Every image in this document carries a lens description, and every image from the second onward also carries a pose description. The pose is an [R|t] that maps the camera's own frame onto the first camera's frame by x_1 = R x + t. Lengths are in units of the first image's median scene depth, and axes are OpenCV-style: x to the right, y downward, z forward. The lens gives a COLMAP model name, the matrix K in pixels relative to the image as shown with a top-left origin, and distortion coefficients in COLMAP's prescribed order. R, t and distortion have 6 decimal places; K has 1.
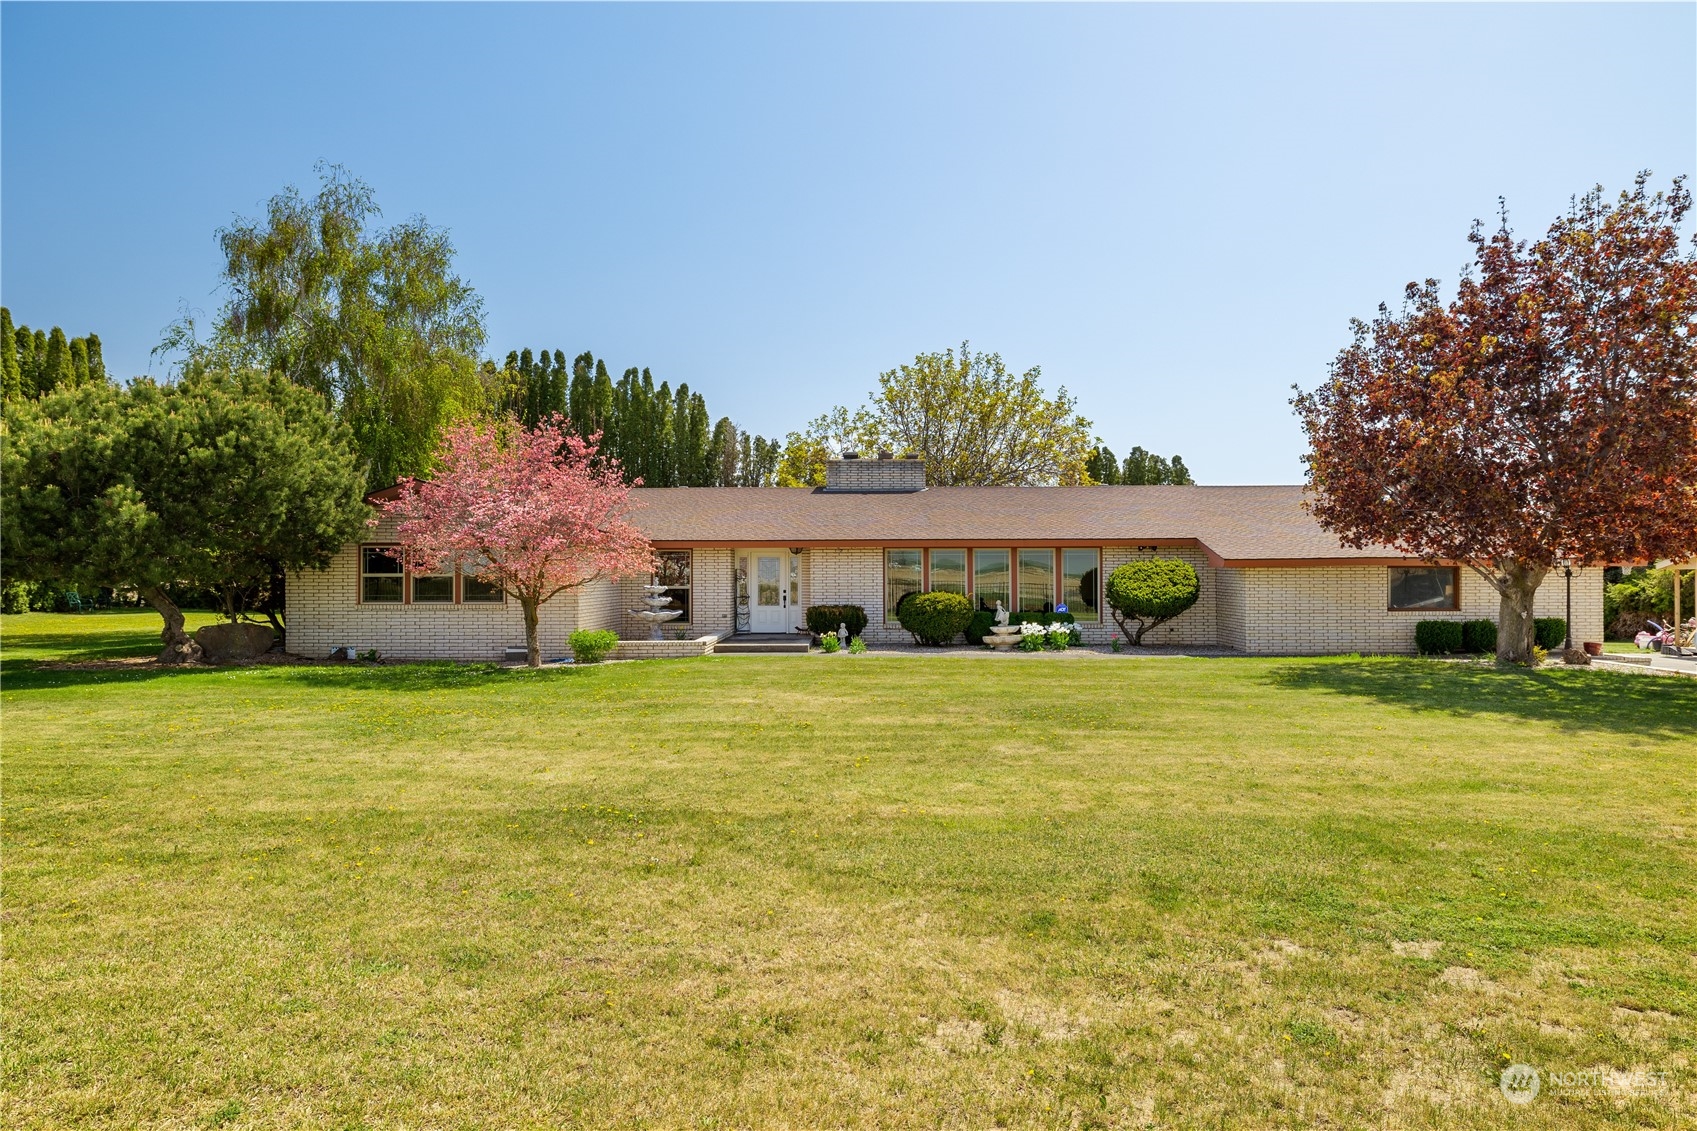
lens RADIAL K [[1058.1, 0, 849.2], [0, 1058.1, 566.8], [0, 0, 1]] dist [0.003740, -0.000439]
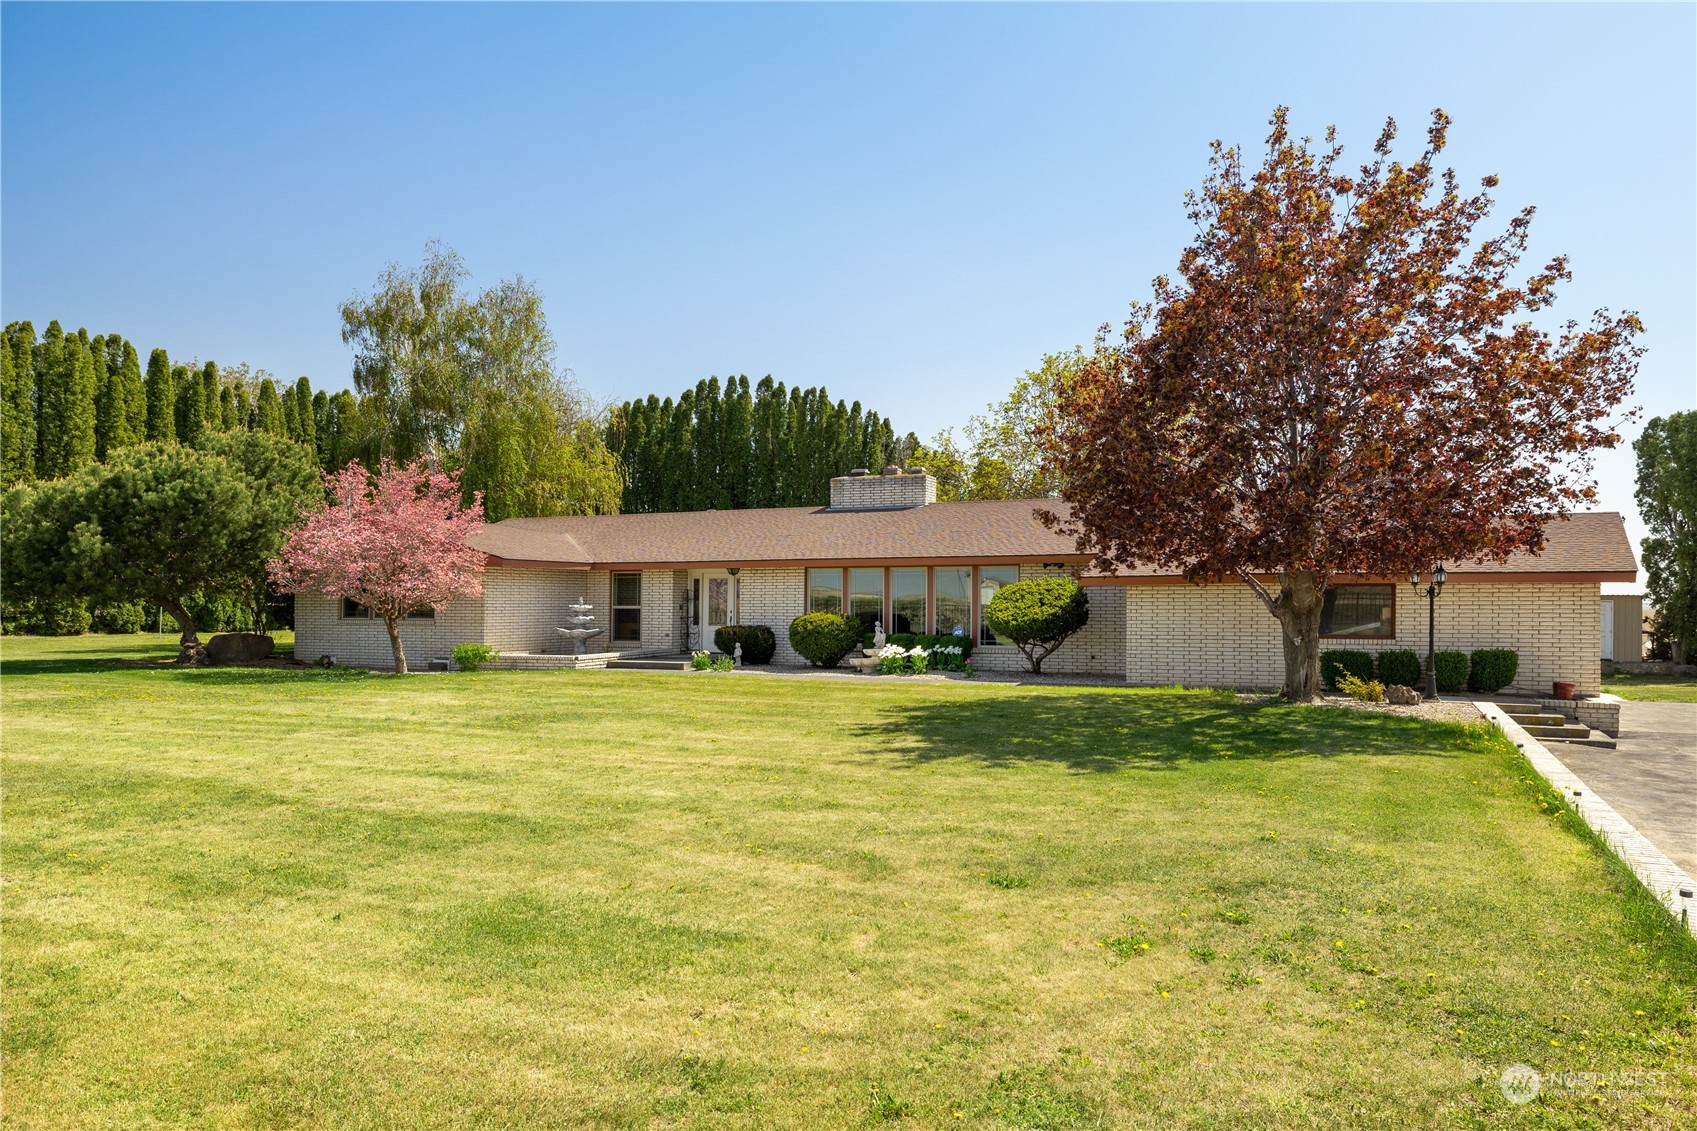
lens RADIAL K [[1192.0, 0, 847.4], [0, 1192.0, 567.2], [0, 0, 1]] dist [0.008506, 0.003154]
pose [[0.920706, -0.008597, -0.390163, 0.547323], [-0.000493, 0.999731, -0.023192, 0.007905], [0.390257, 0.021545, 0.920454, -0.000947]]
